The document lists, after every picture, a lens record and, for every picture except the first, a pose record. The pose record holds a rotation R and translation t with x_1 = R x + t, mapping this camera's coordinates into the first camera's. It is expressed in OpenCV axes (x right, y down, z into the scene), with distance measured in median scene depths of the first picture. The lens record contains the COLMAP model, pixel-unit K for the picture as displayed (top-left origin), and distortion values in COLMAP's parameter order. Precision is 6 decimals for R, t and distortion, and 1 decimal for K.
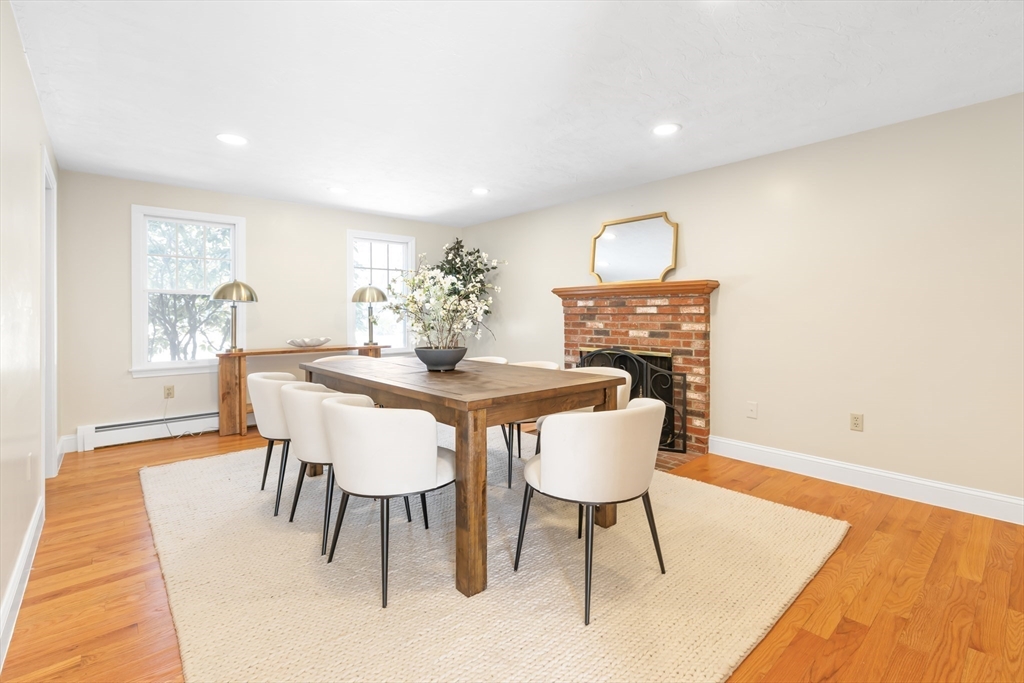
lens RADIAL K [[442.3, 0, 516.9], [0, 442.3, 320.0], [0, 0, 1]] dist [-0.000965, -0.000084]
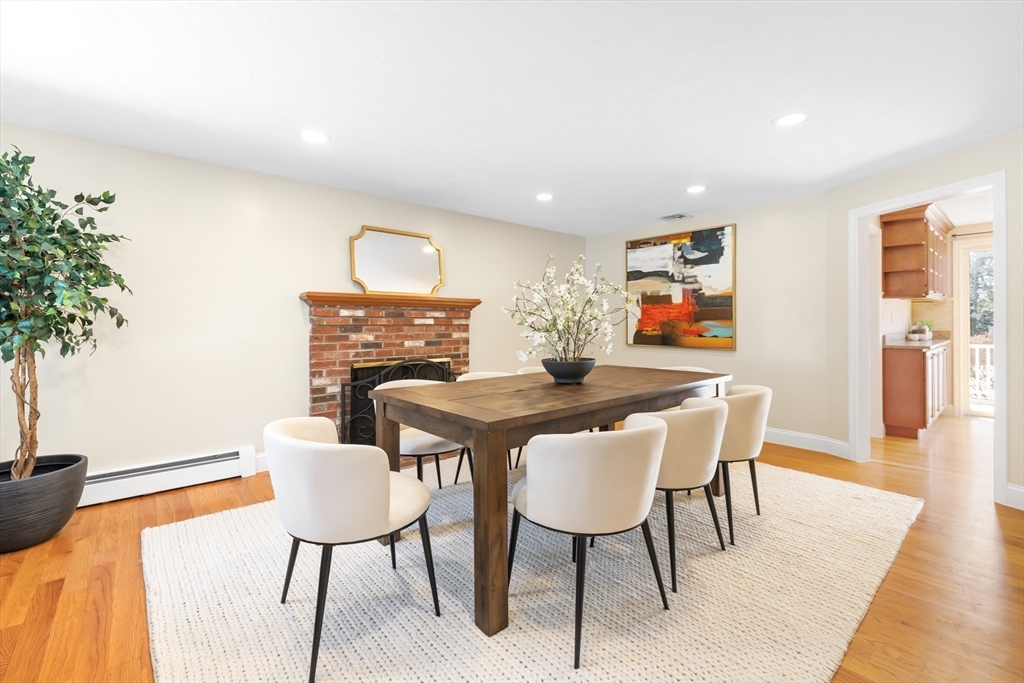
lens RADIAL K [[442.3, 0, 516.9], [0, 442.3, 320.0], [0, 0, 1]] dist [-0.000965, -0.000084]
pose [[0.014334, 0.016915, 0.999754, -0.756786], [0.021312, 0.999625, -0.017219, -0.002131], [-0.999670, 0.021554, 0.013968, 0.722454]]
